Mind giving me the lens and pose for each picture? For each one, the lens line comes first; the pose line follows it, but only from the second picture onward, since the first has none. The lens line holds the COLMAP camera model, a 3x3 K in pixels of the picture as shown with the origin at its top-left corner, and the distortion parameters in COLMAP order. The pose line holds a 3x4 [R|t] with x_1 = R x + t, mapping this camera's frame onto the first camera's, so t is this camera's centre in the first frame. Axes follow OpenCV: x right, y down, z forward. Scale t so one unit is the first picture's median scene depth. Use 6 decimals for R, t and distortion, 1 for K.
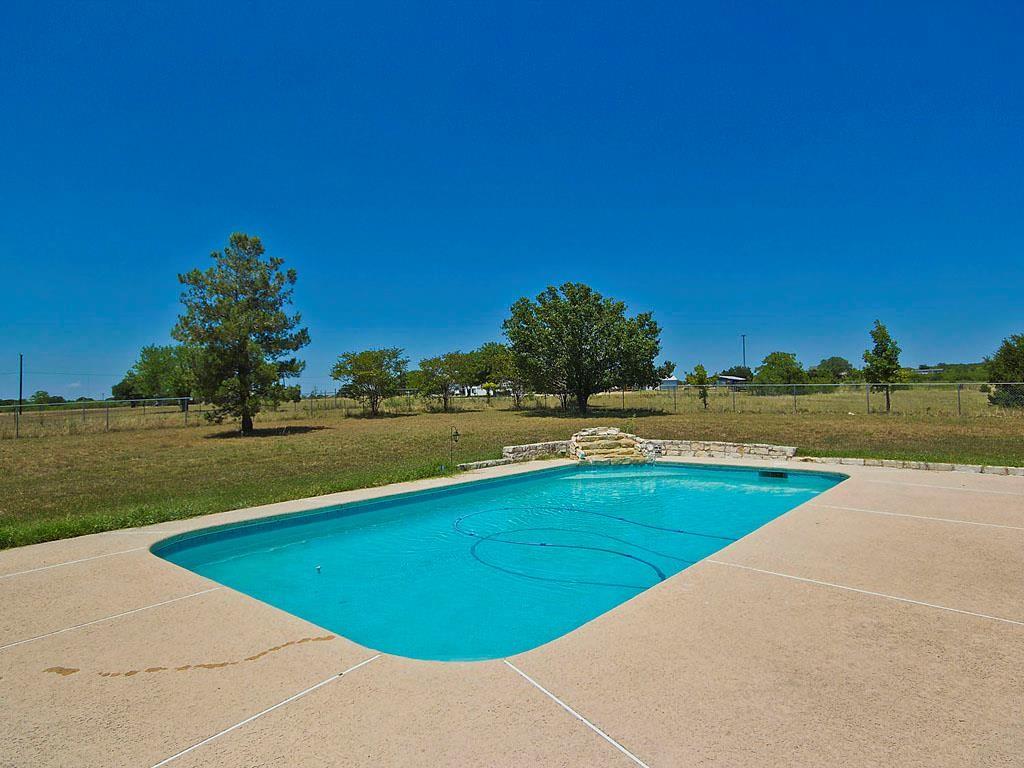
lens RADIAL K [[575.3, 0, 511.4], [0, 575.3, 385.7], [0, 0, 1]] dist [0.000412, 0.000350]
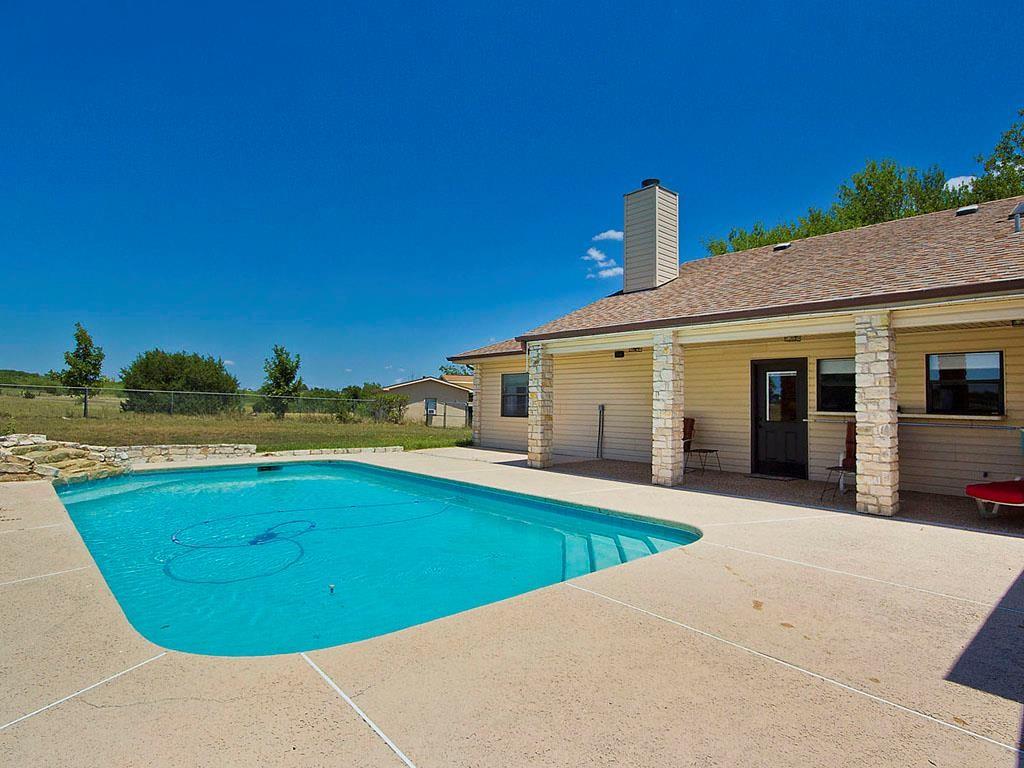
lens RADIAL K [[559.8, 0, 510.2], [0, 559.8, 385.8], [0, 0, 1]] dist [-0.000725, 0.003249]
pose [[0.115171, 0.054007, 0.991876, -0.517107], [-0.042029, 0.997892, -0.049455, 0.022755], [-0.992456, -0.035992, 0.117198, 0.348415]]
